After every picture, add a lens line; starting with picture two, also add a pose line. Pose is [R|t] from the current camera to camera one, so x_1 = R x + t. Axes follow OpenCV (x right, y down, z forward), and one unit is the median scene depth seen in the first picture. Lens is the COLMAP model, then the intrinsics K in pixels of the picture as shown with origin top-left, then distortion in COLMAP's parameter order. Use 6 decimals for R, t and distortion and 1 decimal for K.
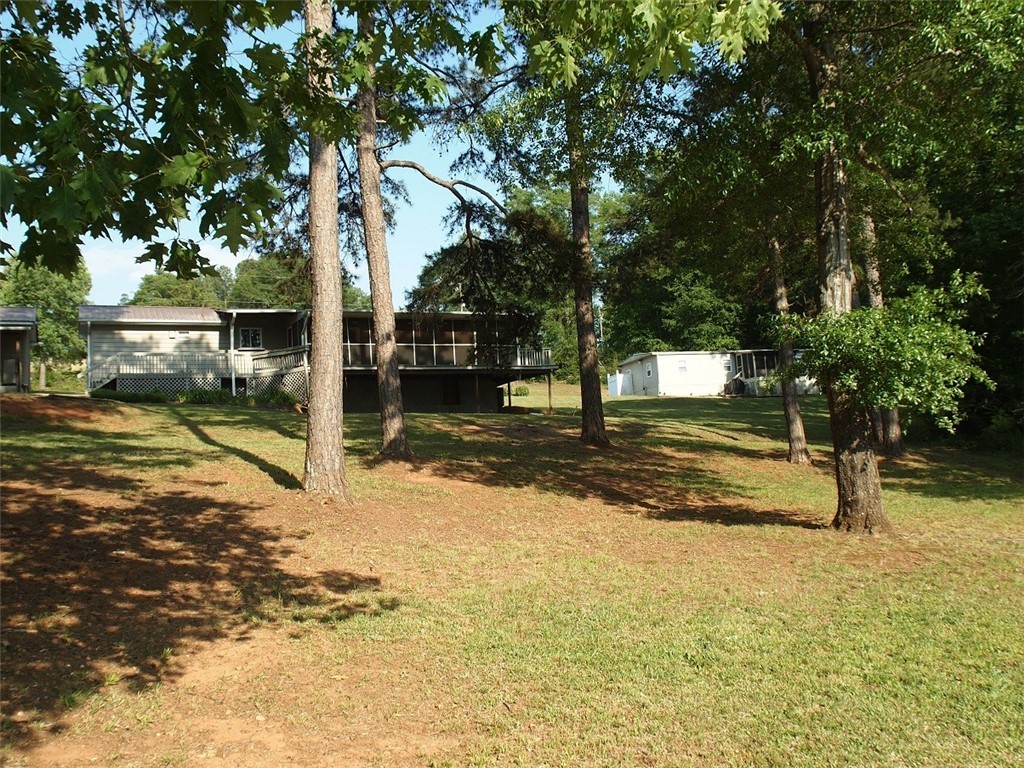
lens RADIAL K [[1056.0, 0, 512.0], [0, 1056.0, 384.0], [0, 0, 1]] dist [-0.045080, -0.016052]
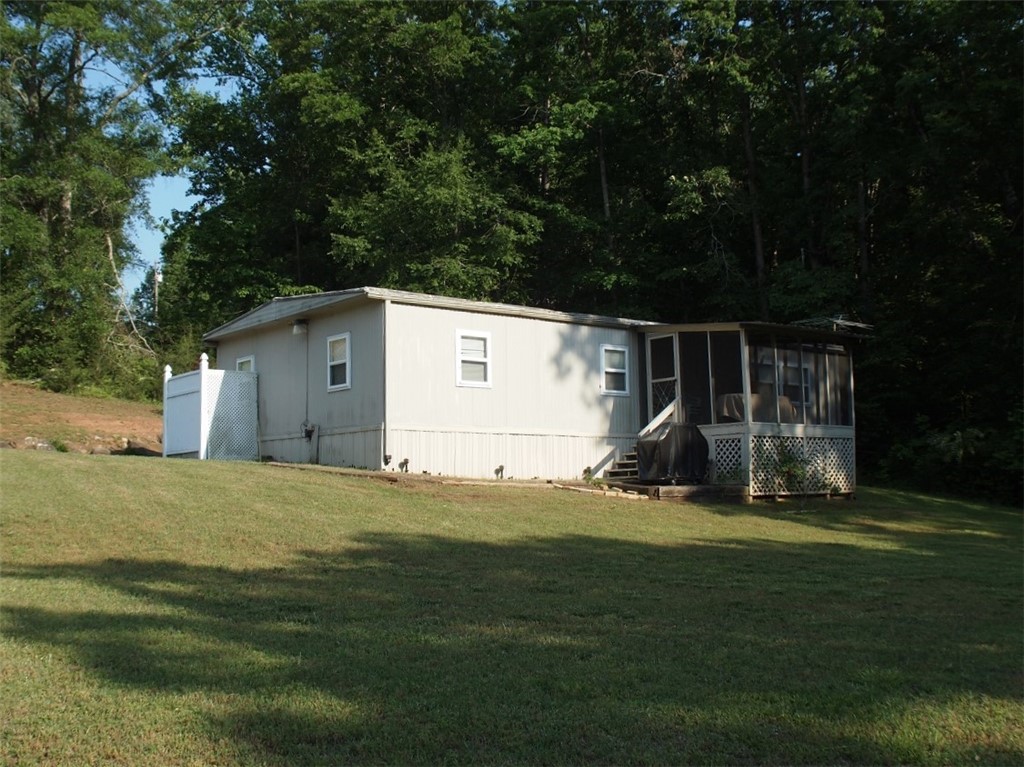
lens RADIAL K [[1056.0, 0, 512.0], [0, 1056.0, 383.5], [0, 0, 1]] dist [-0.045080, -0.016052]
pose [[0.912318, 0.084560, 0.400656, 0.064533], [-0.079380, 0.996407, -0.029542, -0.003925], [-0.401715, -0.004853, 0.915752, 0.720504]]
